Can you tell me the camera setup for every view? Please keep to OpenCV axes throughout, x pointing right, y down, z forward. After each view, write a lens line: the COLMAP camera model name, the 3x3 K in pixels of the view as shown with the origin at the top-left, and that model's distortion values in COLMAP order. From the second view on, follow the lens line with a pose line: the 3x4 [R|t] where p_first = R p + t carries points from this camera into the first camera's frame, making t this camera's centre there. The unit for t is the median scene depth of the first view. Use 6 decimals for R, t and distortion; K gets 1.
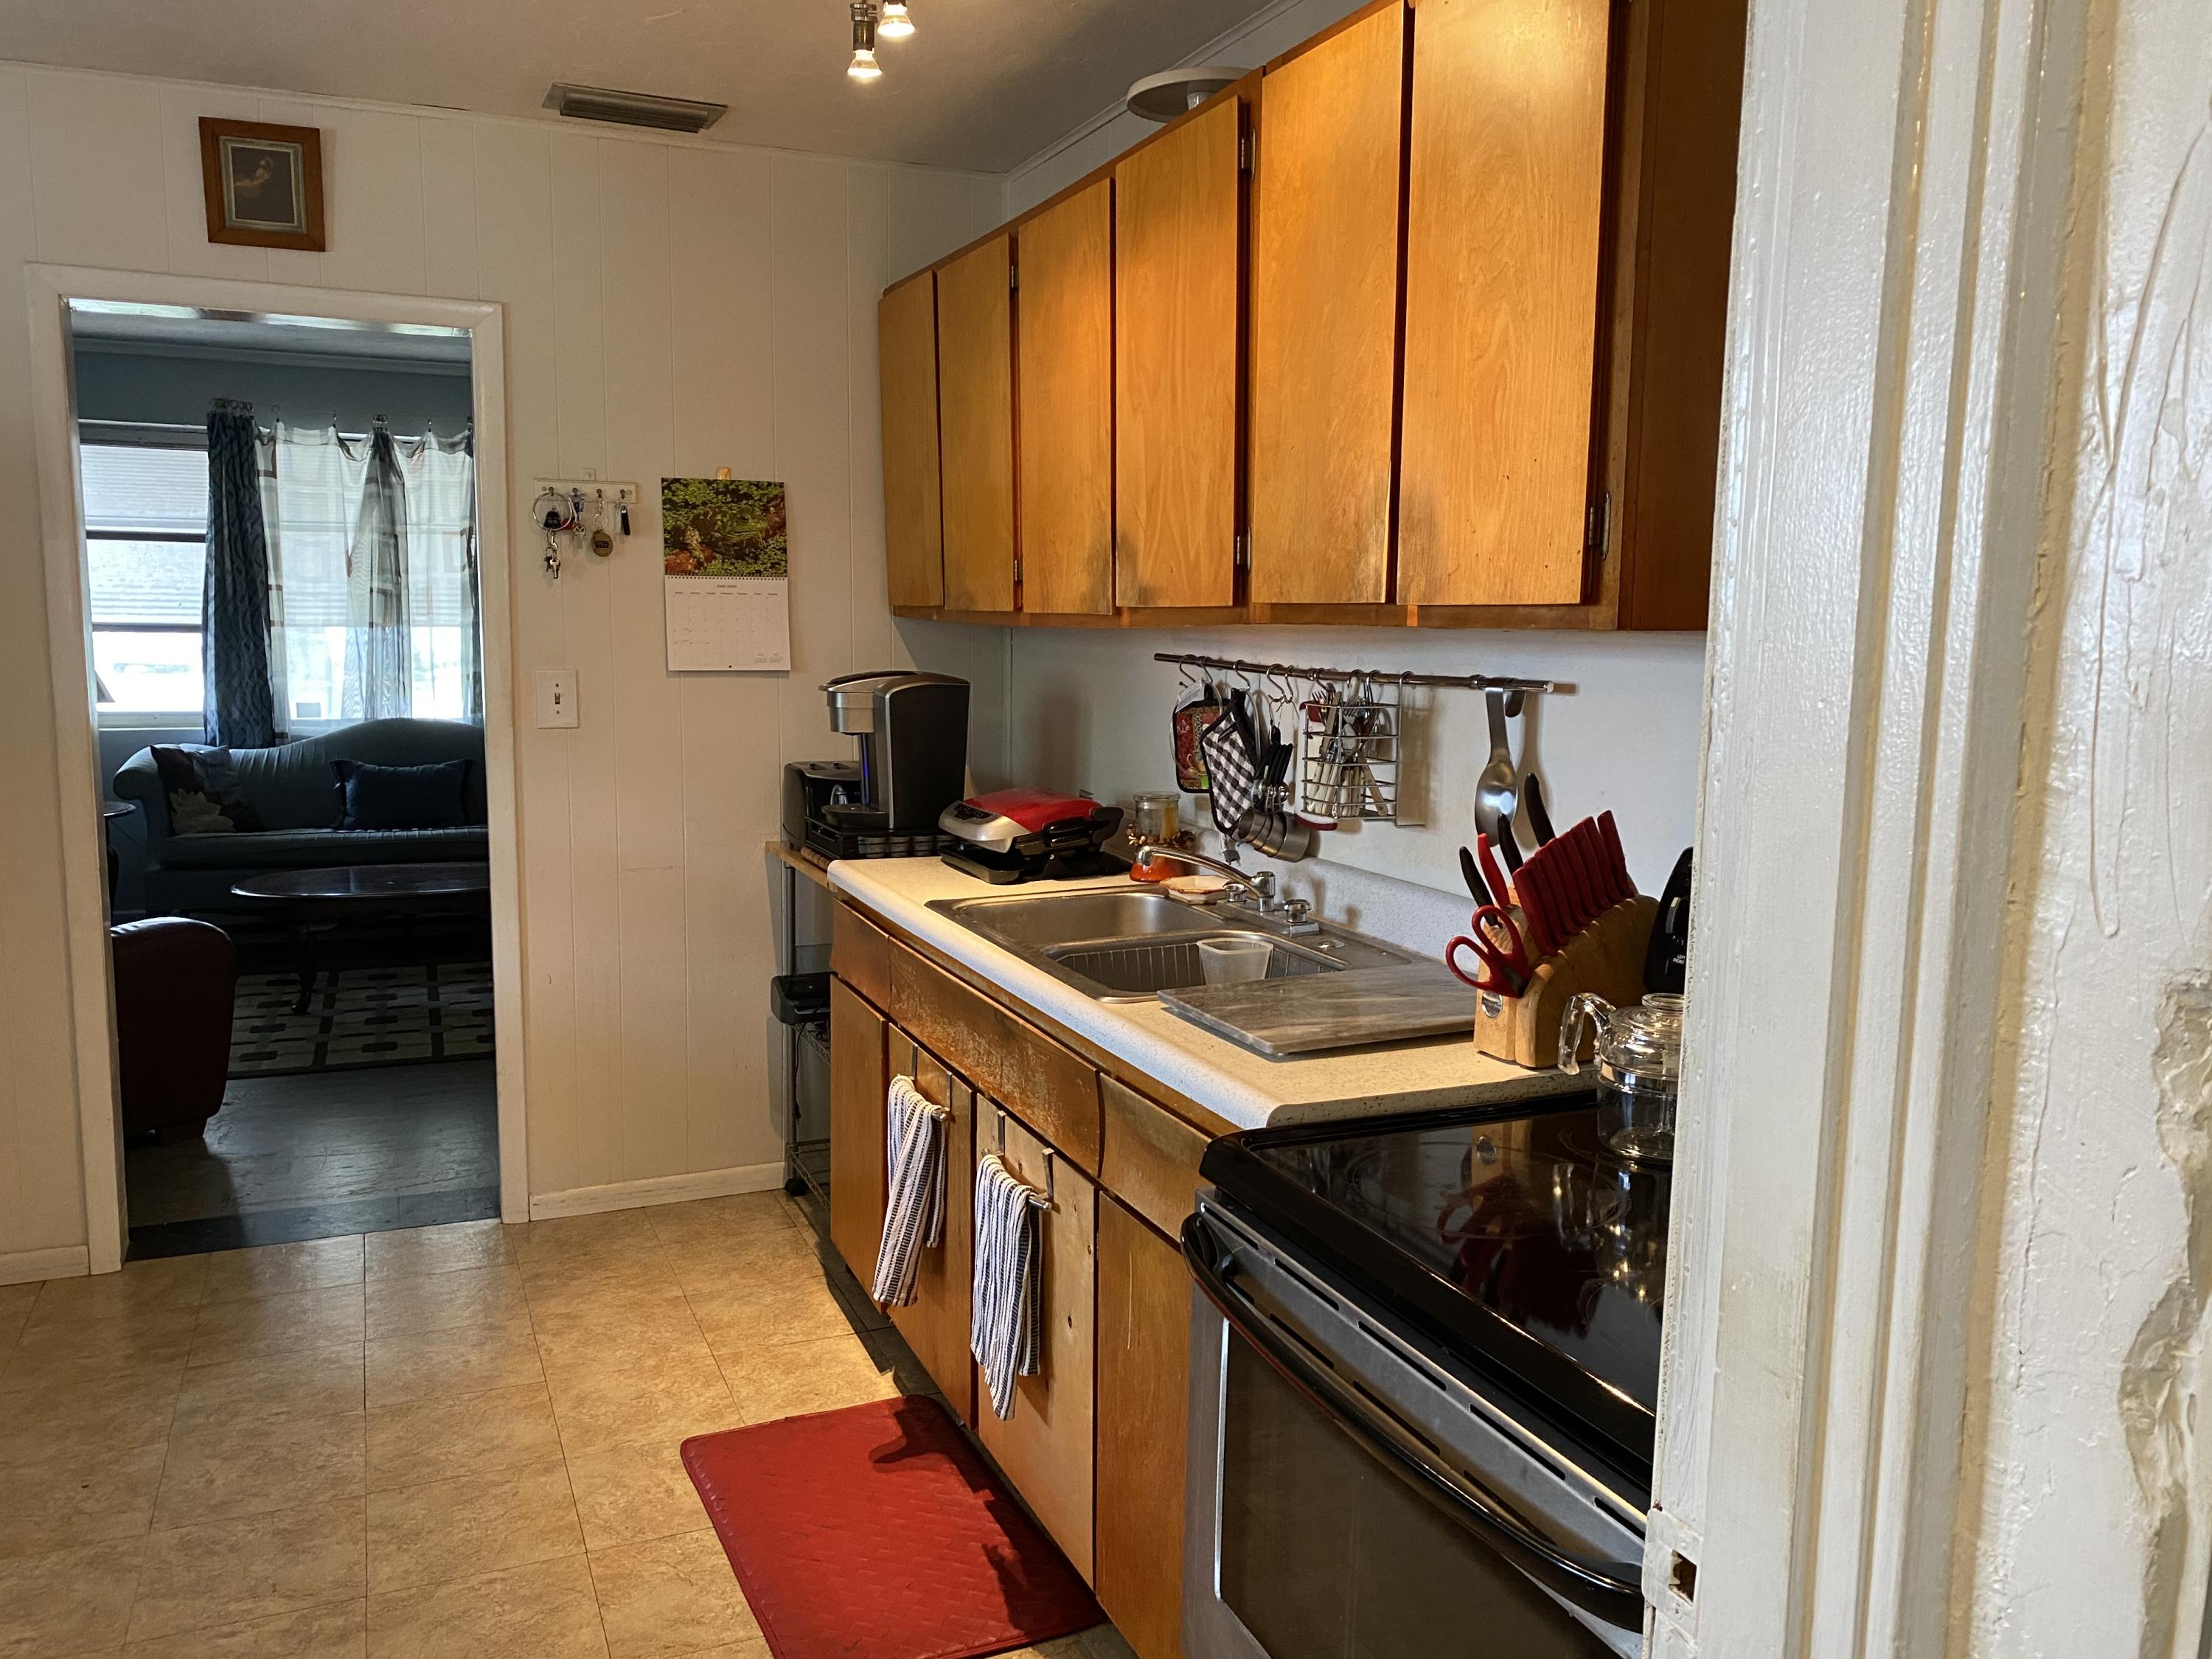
lens RADIAL K [[1666.3, 0, 1080.9], [0, 1666.3, 859.2], [0, 0, 1]] dist [0.010043, -0.022711]
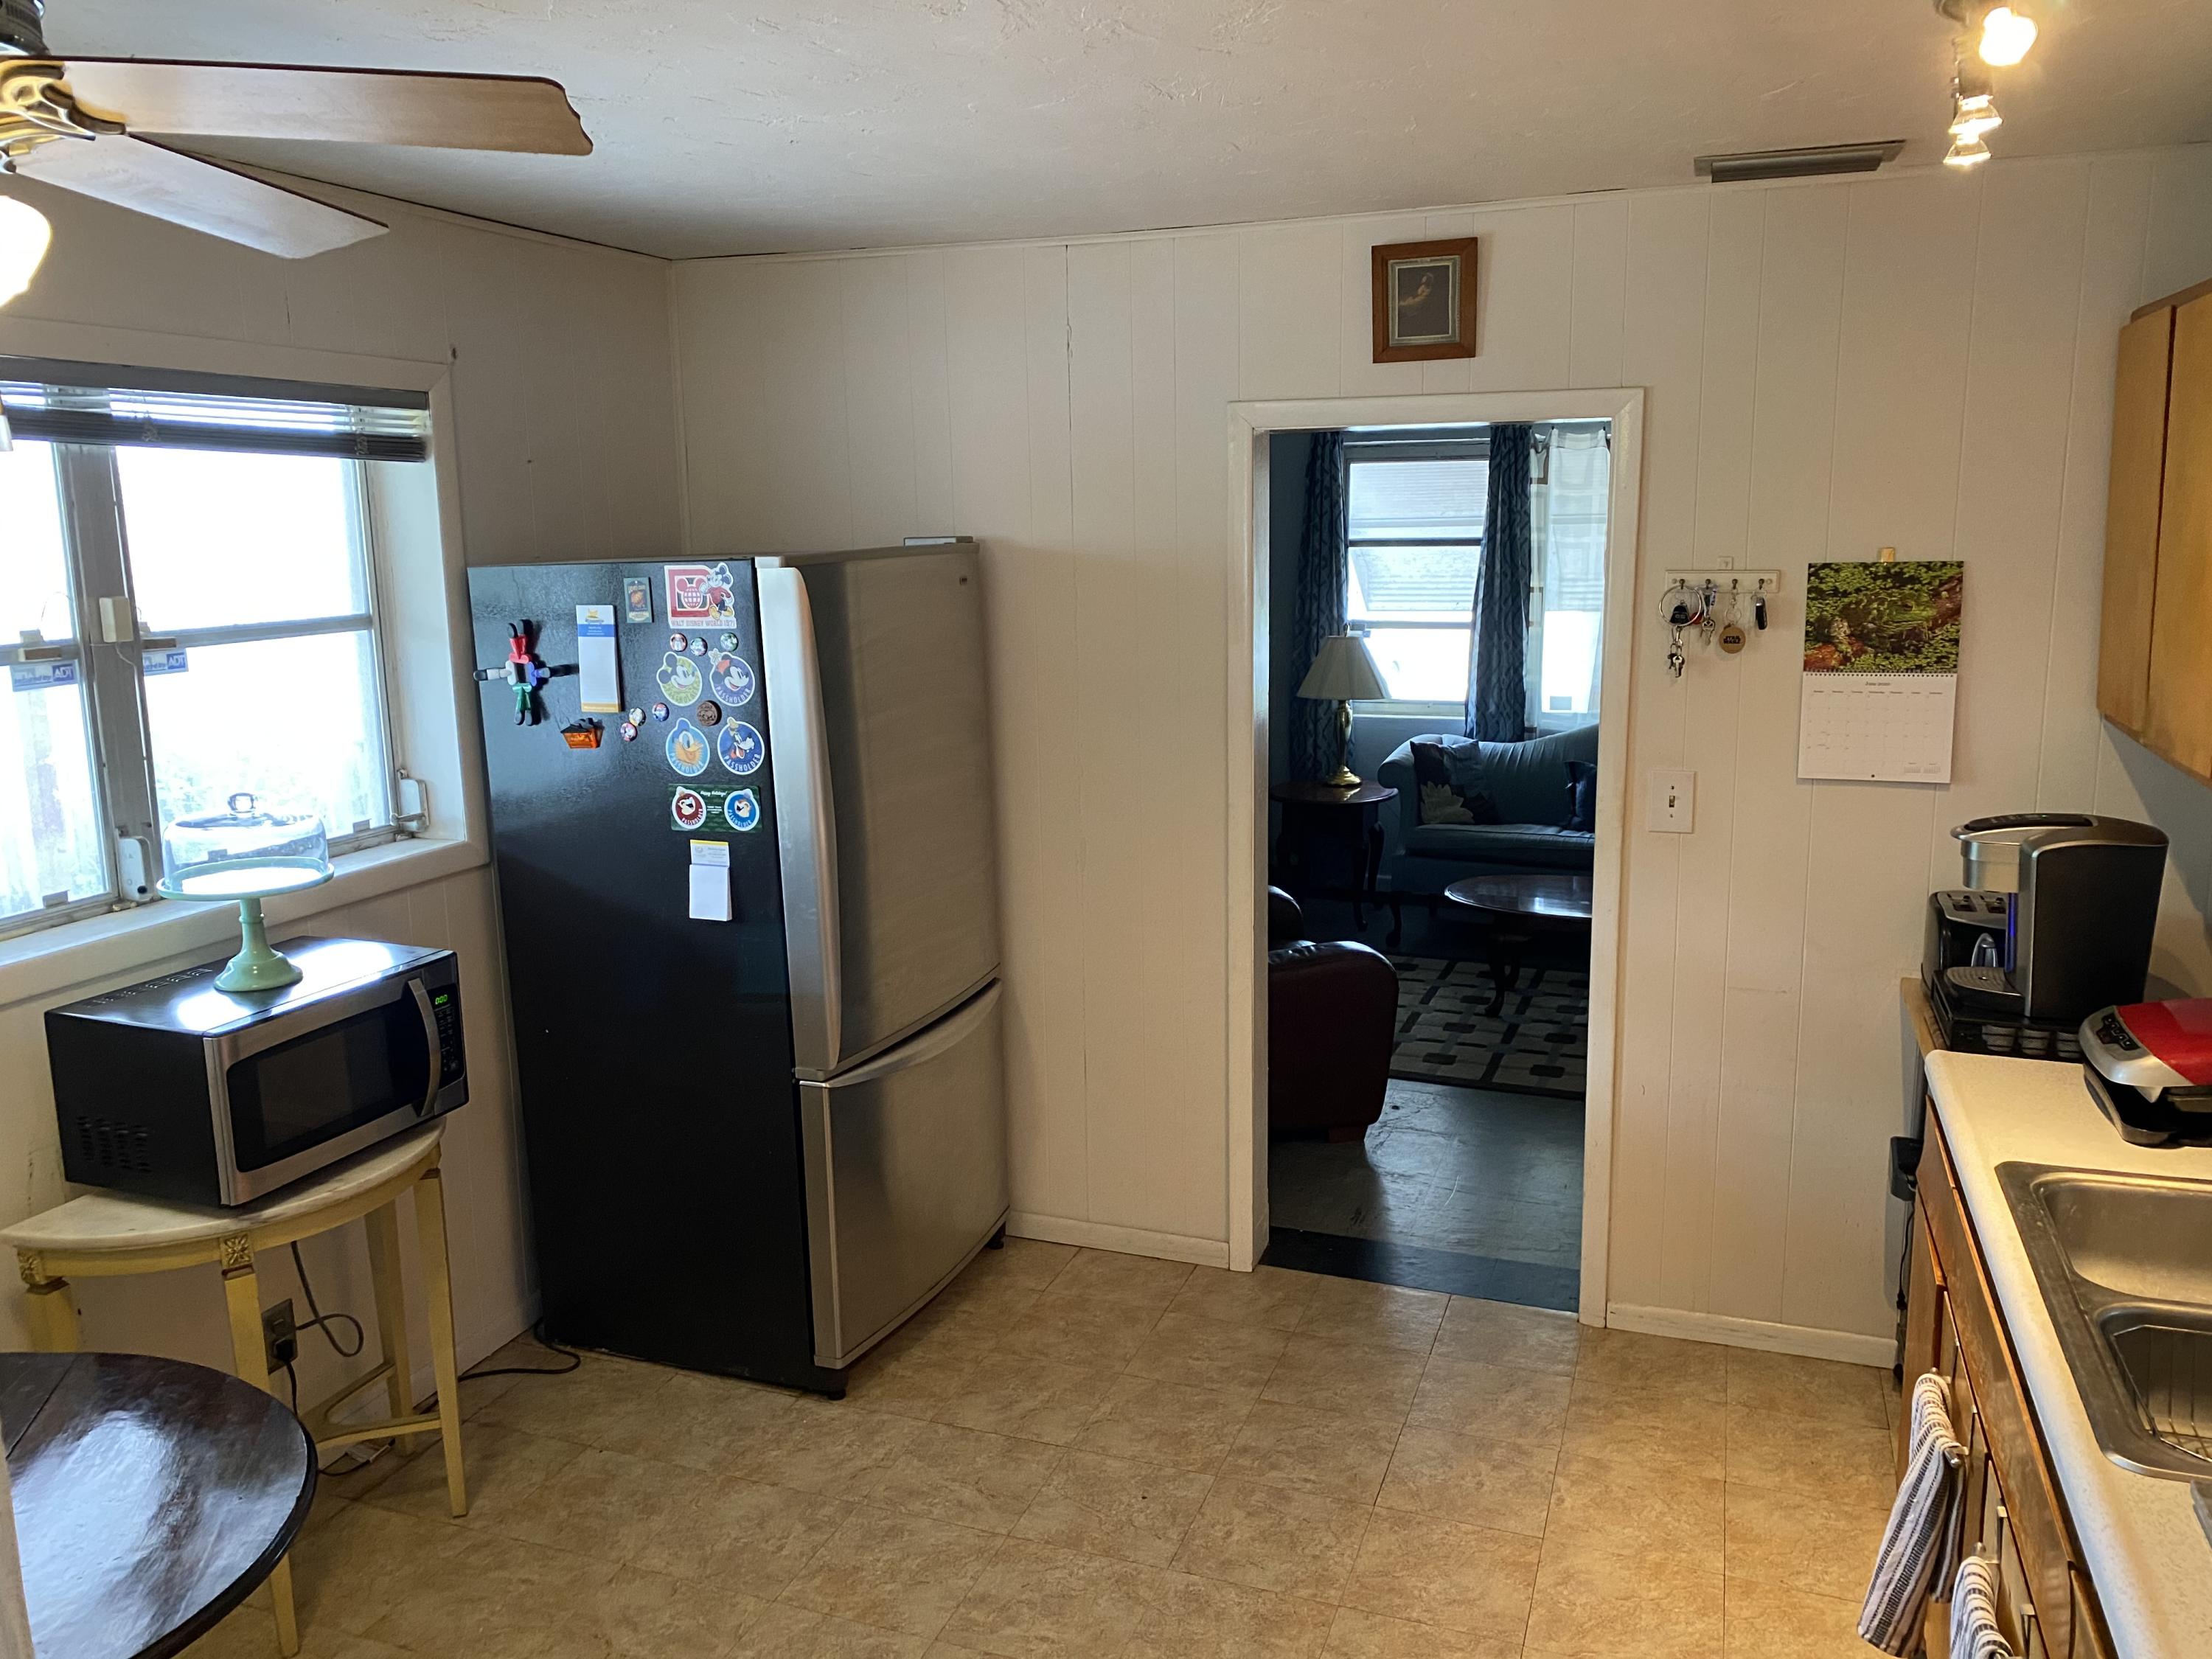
lens RADIAL K [[1666.3, 0, 1115.8], [0, 1666.3, 828.2], [0, 0, 1]] dist [0.010043, -0.022711]
pose [[0.728797, 0.099352, -0.677483, 0.068384], [-0.074732, 0.995048, 0.065530, -0.085880], [0.680639, 0.002872, 0.732613, 0.072213]]
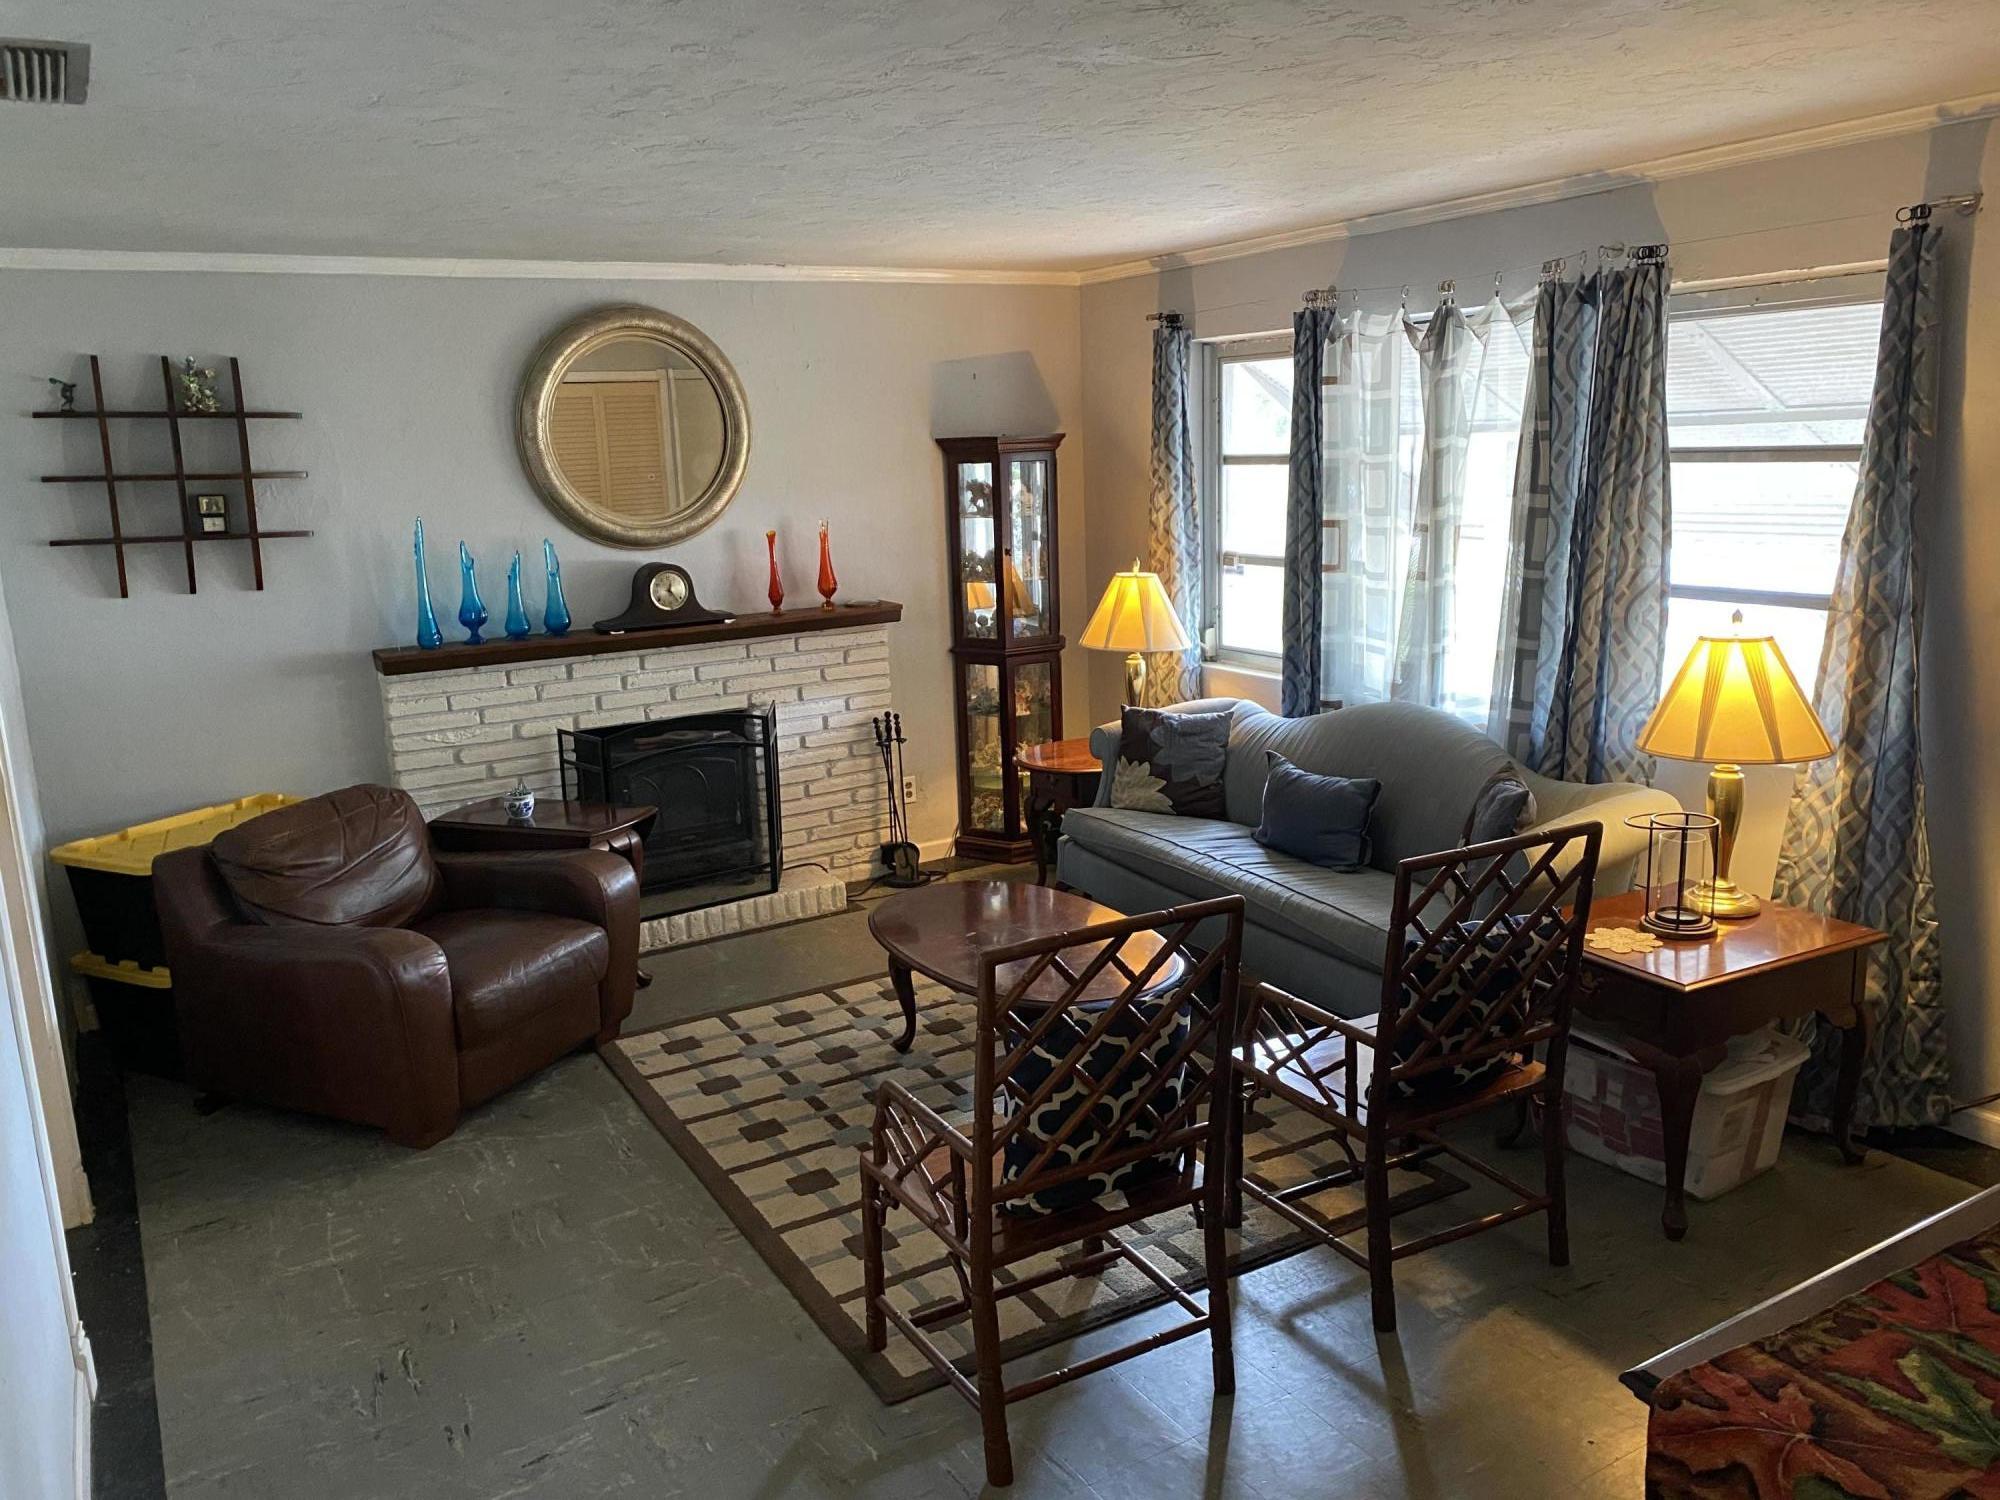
lens RADIAL K [[1506.6, 0, 1042.8], [0, 1506.6, 713.7], [0, 0, 1]] dist [0.010043, -0.022711]
pose [[0.178403, 0.149778, -0.972491, 0.292084], [-0.126058, 0.983681, 0.128377, -0.203472], [0.975849, 0.099687, 0.194373, 1.015141]]
